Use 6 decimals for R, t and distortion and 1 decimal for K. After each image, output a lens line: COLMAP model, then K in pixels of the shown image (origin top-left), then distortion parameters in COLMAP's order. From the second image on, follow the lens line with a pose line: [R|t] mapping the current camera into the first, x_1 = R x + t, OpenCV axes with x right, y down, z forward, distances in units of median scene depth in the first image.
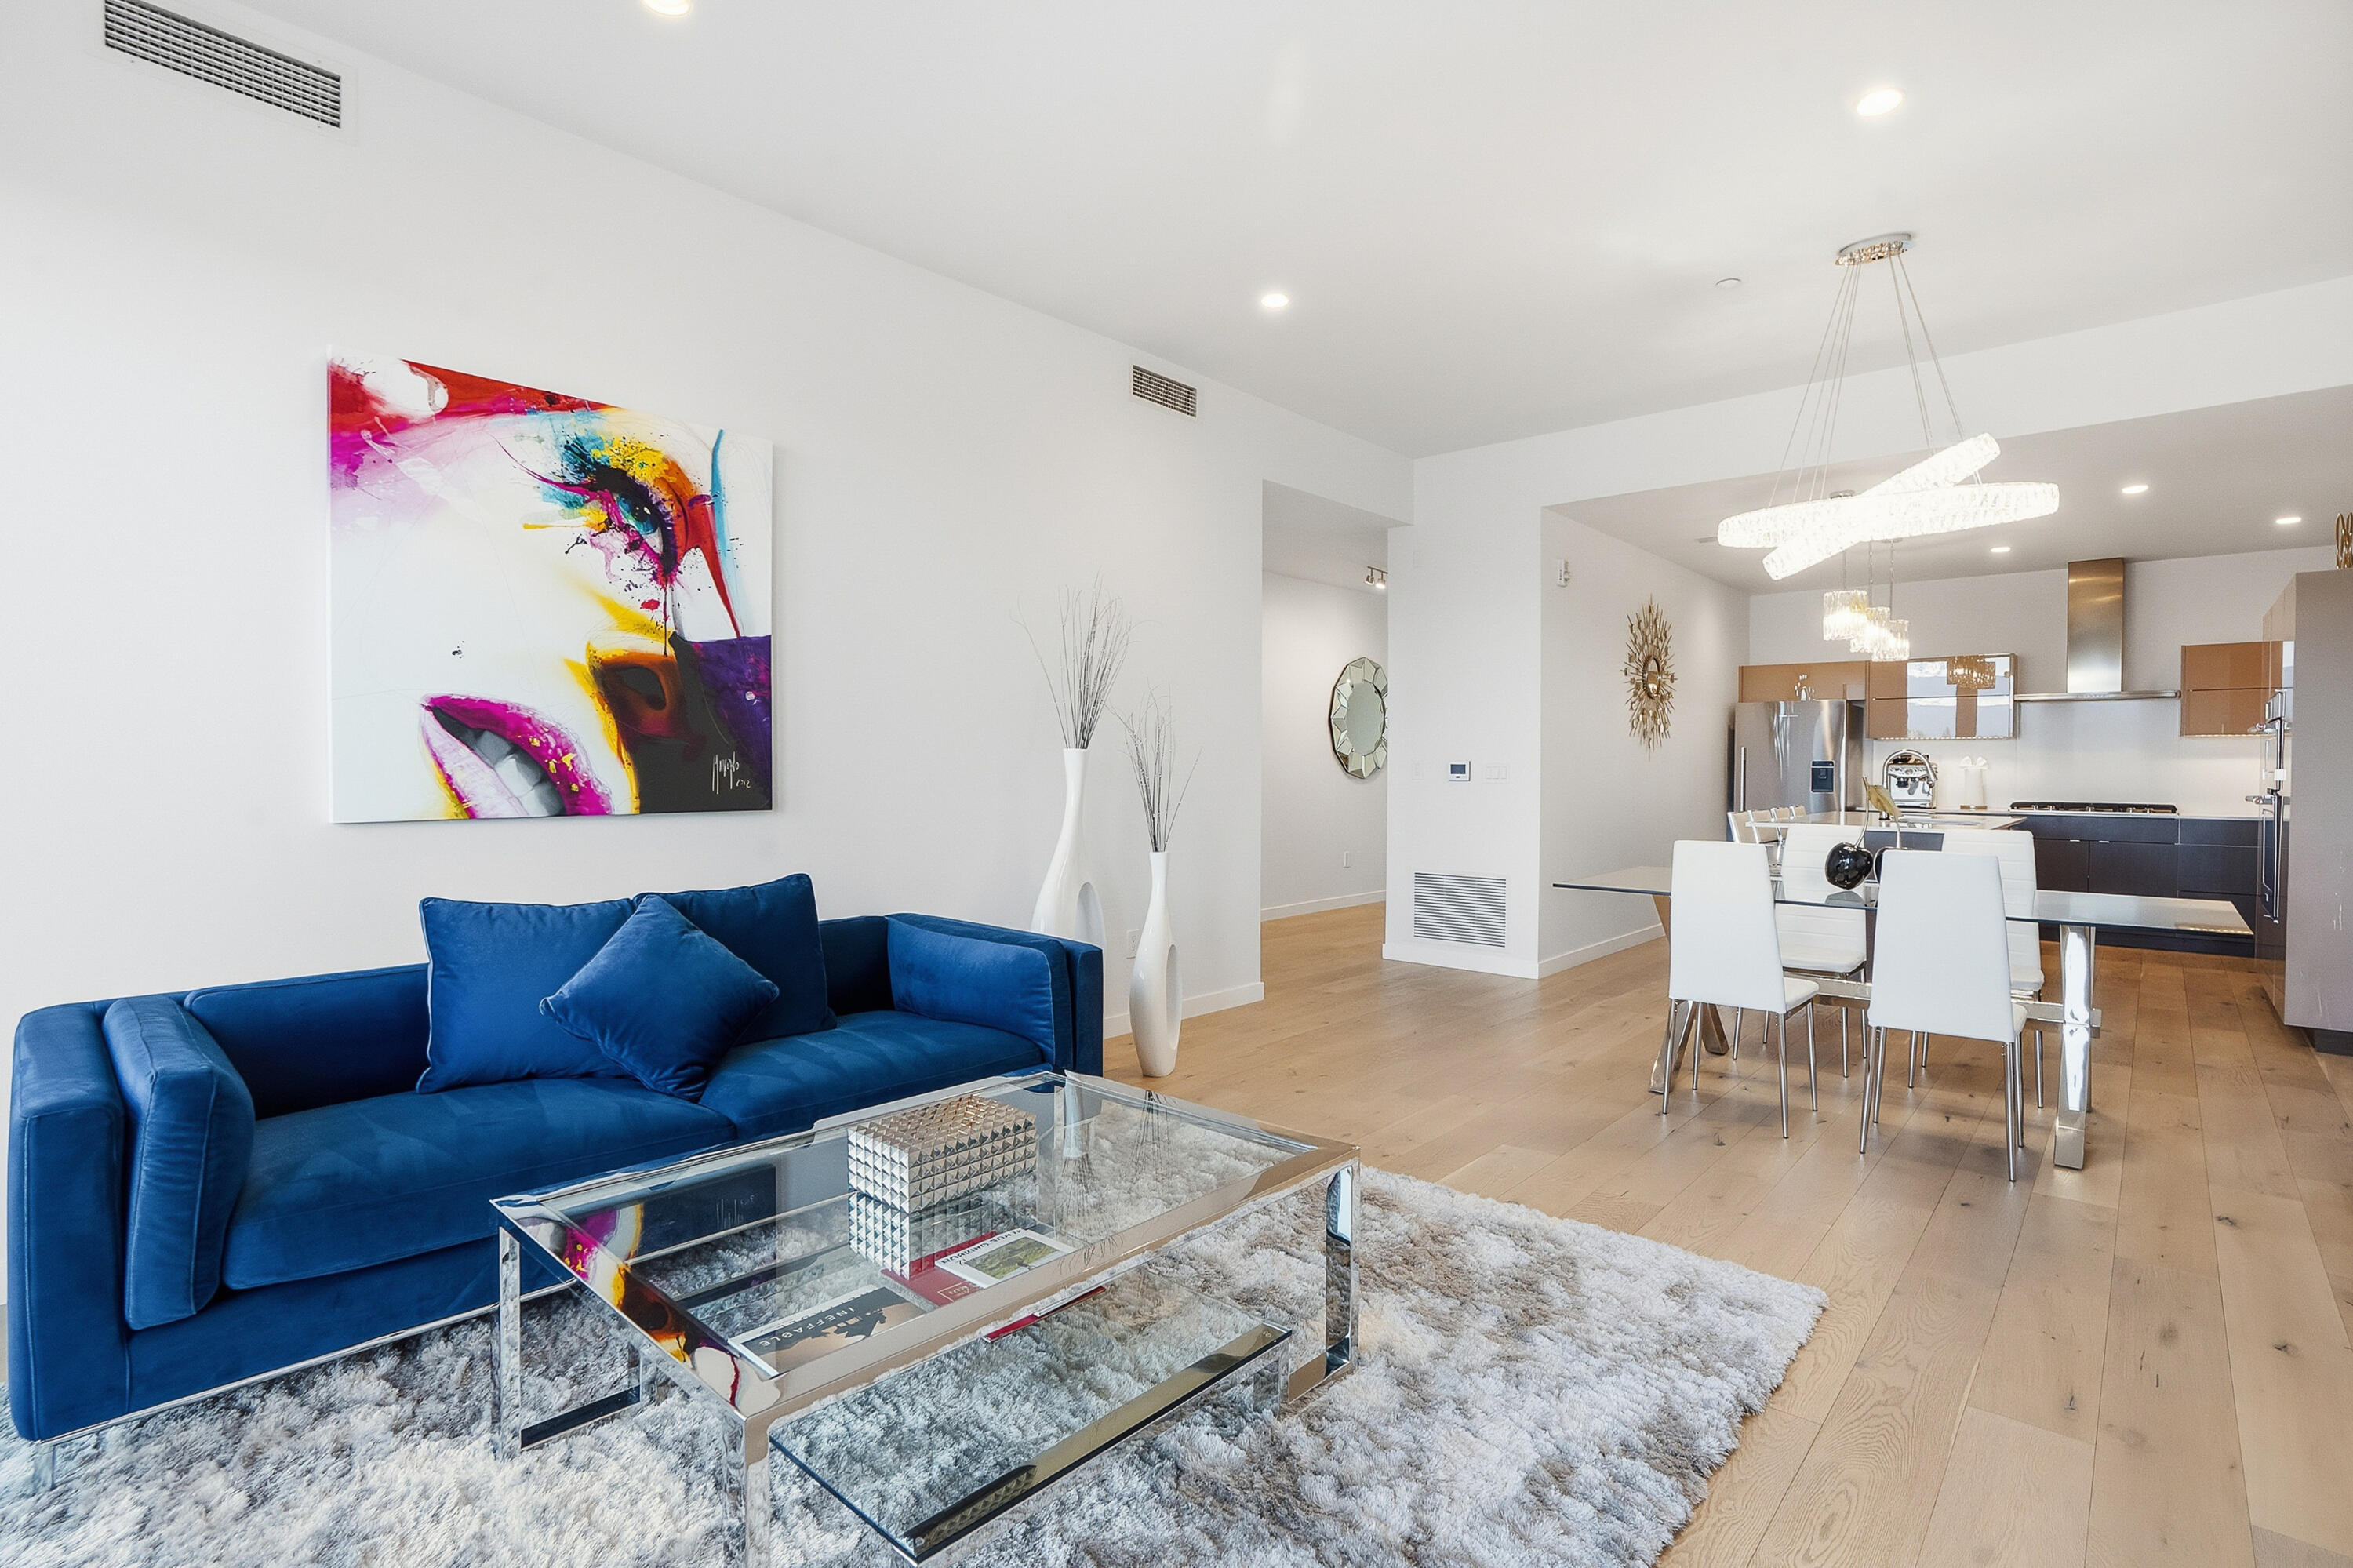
lens RADIAL K [[1132.5, 0, 1206.2], [0, 1132.5, 775.7], [0, 0, 1]] dist [-0.045562, 0.013412]
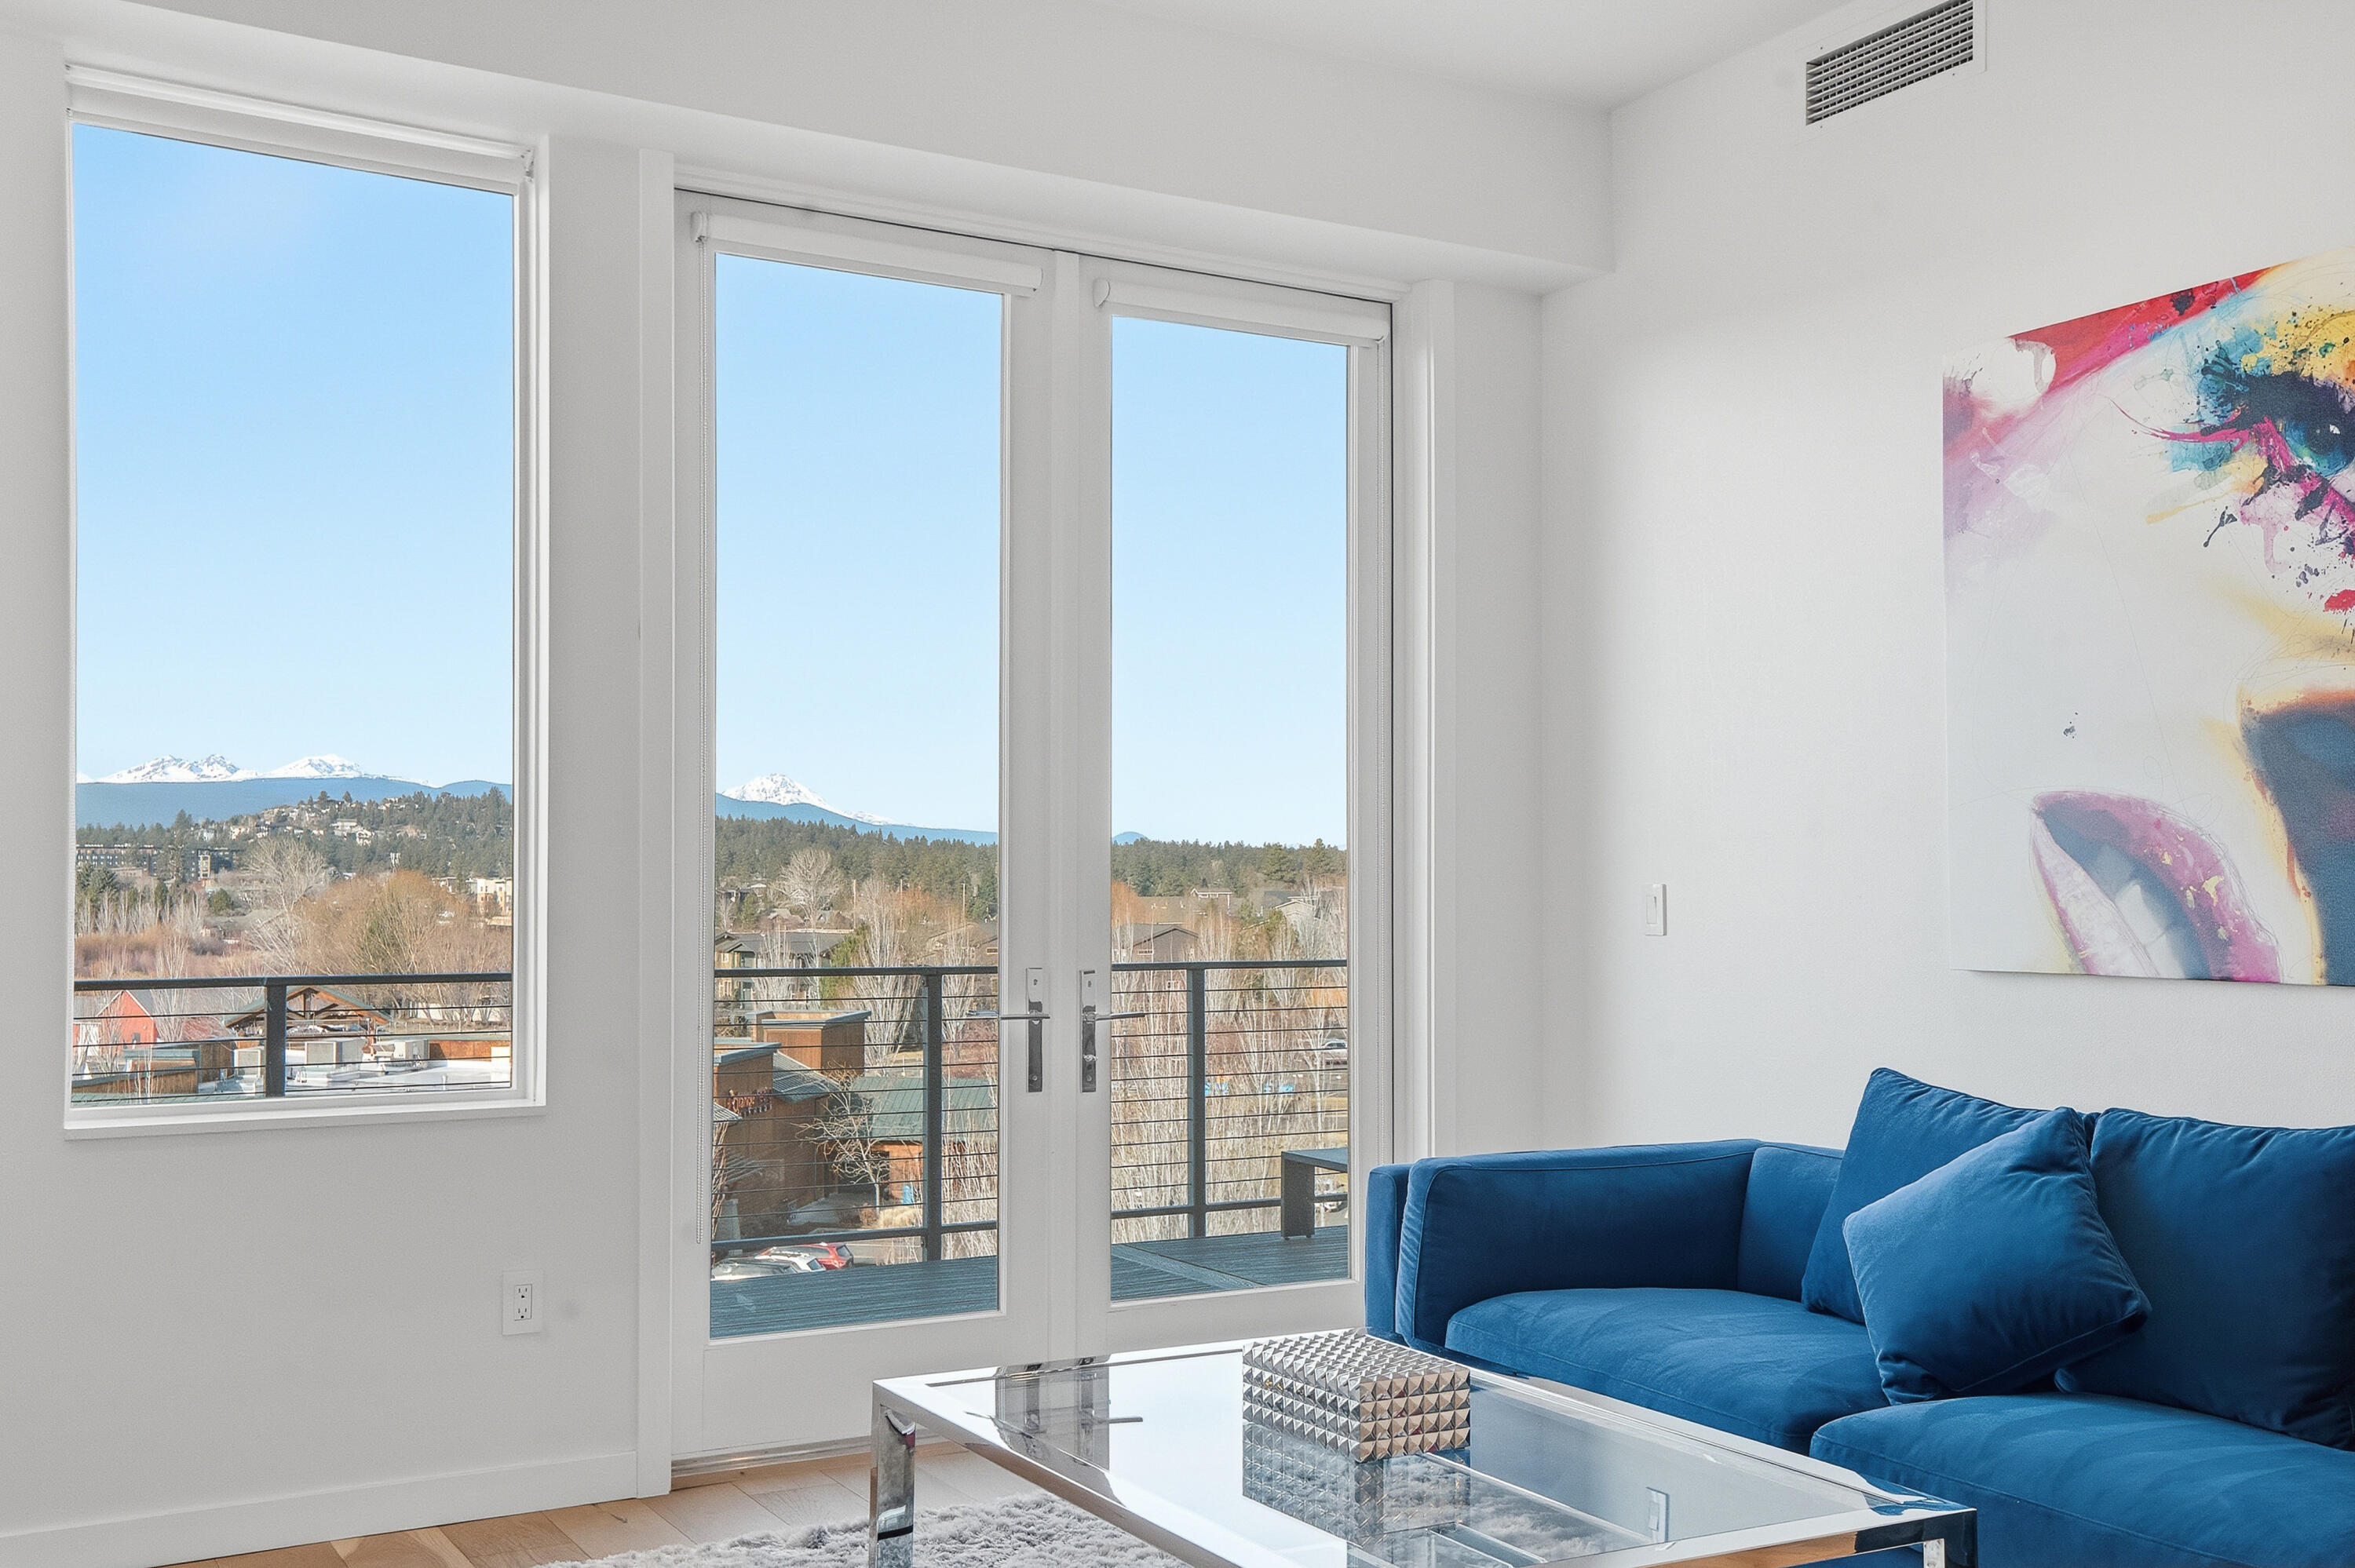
lens RADIAL K [[2326.1, 0, 1137.0], [0, 2326.1, 835.6], [0, 0, 1]] dist [0.091127, 0.000000]
pose [[-0.351832, -0.029144, -0.935609, 0.809833], [-0.021232, 0.999507, -0.023150, -0.000374], [0.935822, 0.011719, -0.352278, 0.894254]]
